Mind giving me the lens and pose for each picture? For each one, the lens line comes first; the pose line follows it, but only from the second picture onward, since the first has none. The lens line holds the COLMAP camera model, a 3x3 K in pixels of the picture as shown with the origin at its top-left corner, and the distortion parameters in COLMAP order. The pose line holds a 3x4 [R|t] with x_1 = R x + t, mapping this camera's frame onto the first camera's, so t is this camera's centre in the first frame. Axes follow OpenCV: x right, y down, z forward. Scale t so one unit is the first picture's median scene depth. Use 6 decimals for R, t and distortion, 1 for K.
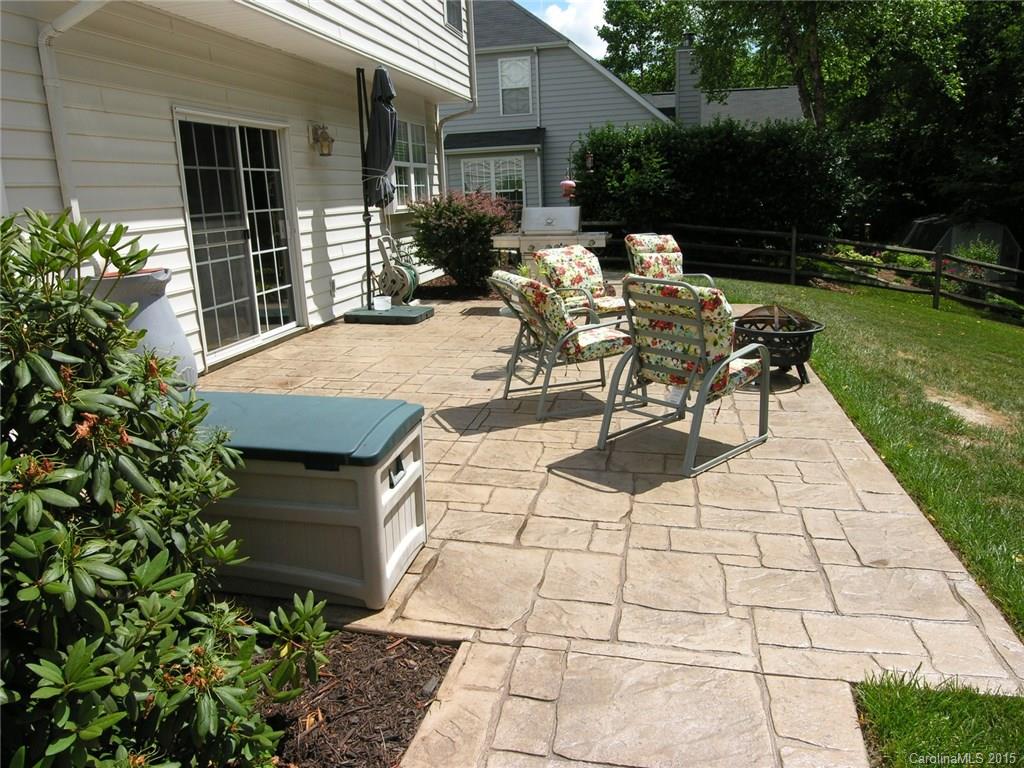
lens RADIAL K [[734.3, 0, 512.0], [0, 734.3, 384.0], [0, 0, 1]] dist [-0.057727, 0.006629]
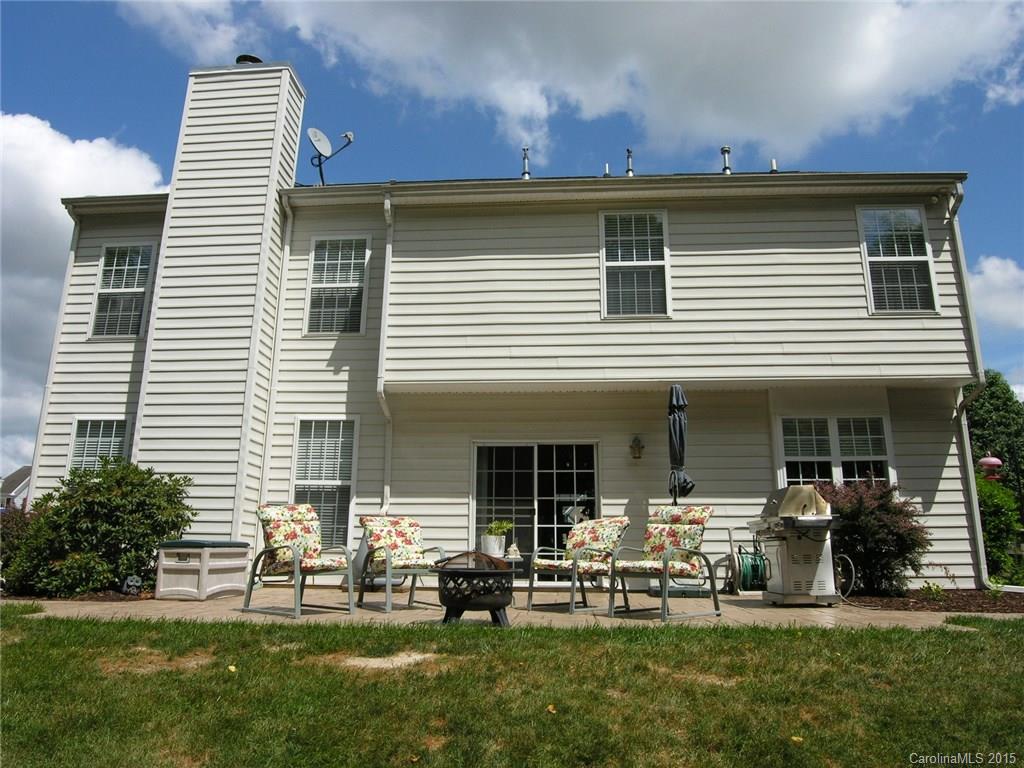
lens RADIAL K [[734.3, 0, 512.0], [0, 734.3, 384.0], [0, 0, 1]] dist [-0.057727, 0.006629]
pose [[0.122313, -0.202556, -0.971602, 1.156801], [-0.265581, 0.936573, -0.228687, -0.087540], [0.956298, 0.286010, 0.060760, 0.752179]]
